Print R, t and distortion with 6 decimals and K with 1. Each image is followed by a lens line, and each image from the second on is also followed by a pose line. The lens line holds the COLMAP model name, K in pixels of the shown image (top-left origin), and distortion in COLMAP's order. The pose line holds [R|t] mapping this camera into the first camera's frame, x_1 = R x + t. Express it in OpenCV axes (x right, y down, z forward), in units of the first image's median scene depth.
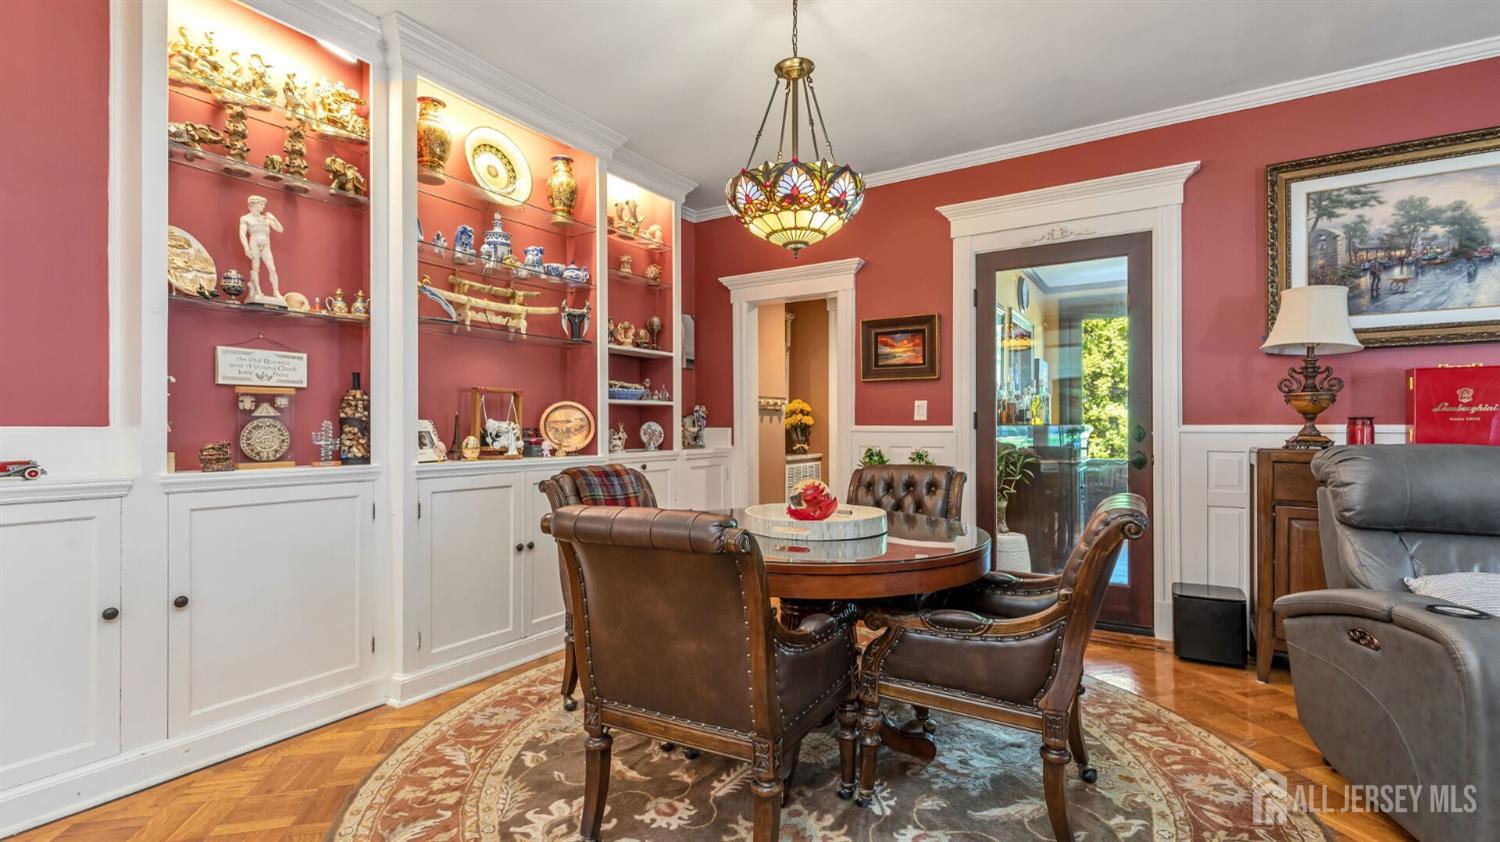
lens RADIAL K [[679.1, 0, 750.0], [0, 679.1, 421.0], [0, 0, 1]] dist [0.003751, 0.000321]
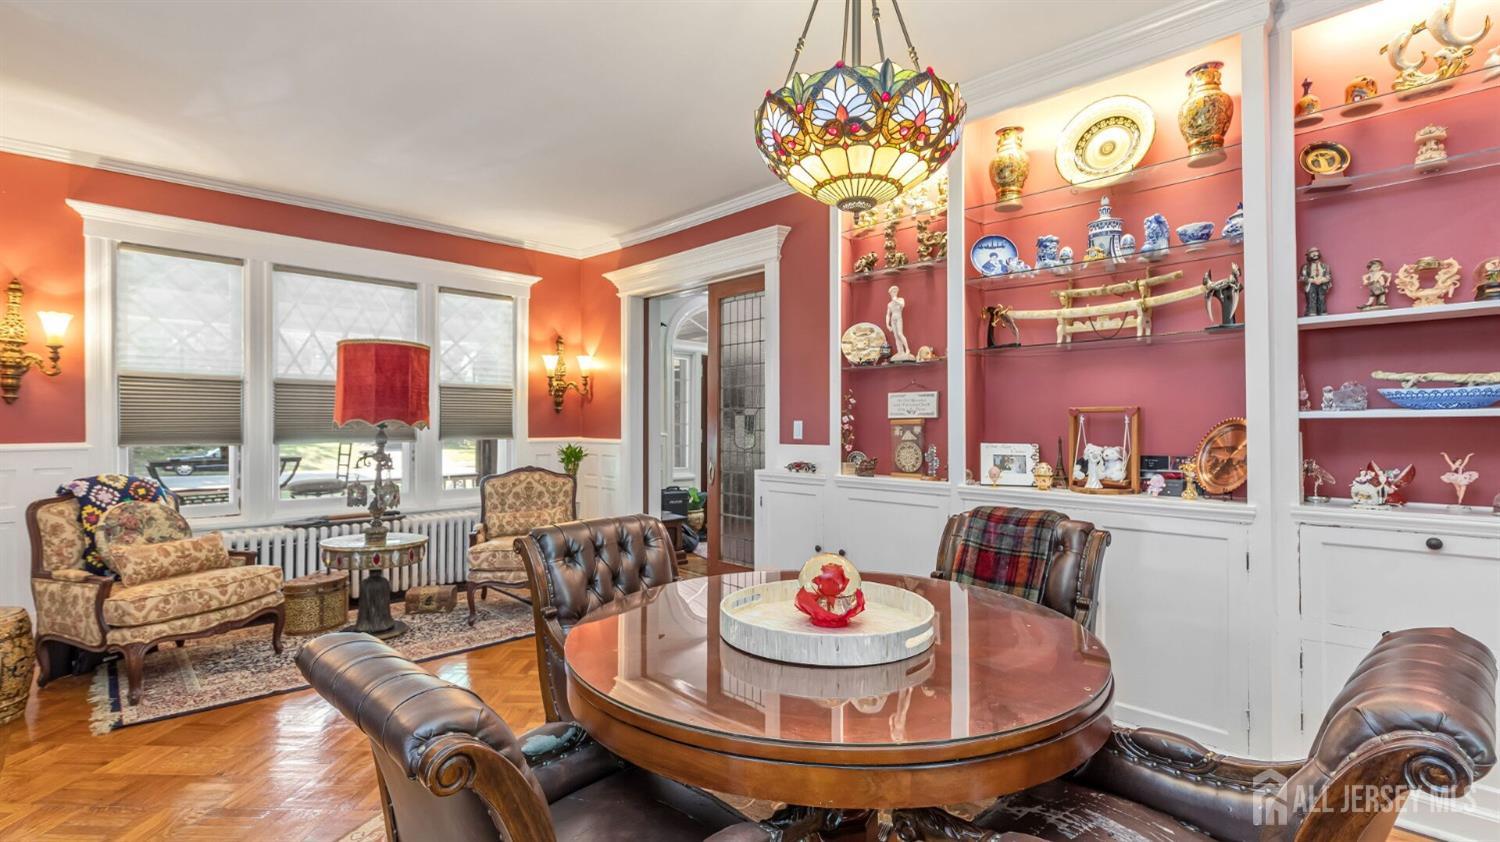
lens RADIAL K [[679.1, 0, 750.0], [0, 679.1, 421.0], [0, 0, 1]] dist [0.003751, 0.000321]
pose [[-0.230326, -0.004249, -0.973104, 0.703630], [0.014046, 0.999872, -0.007690, -0.040041], [0.973012, -0.015440, -0.230237, 0.993467]]
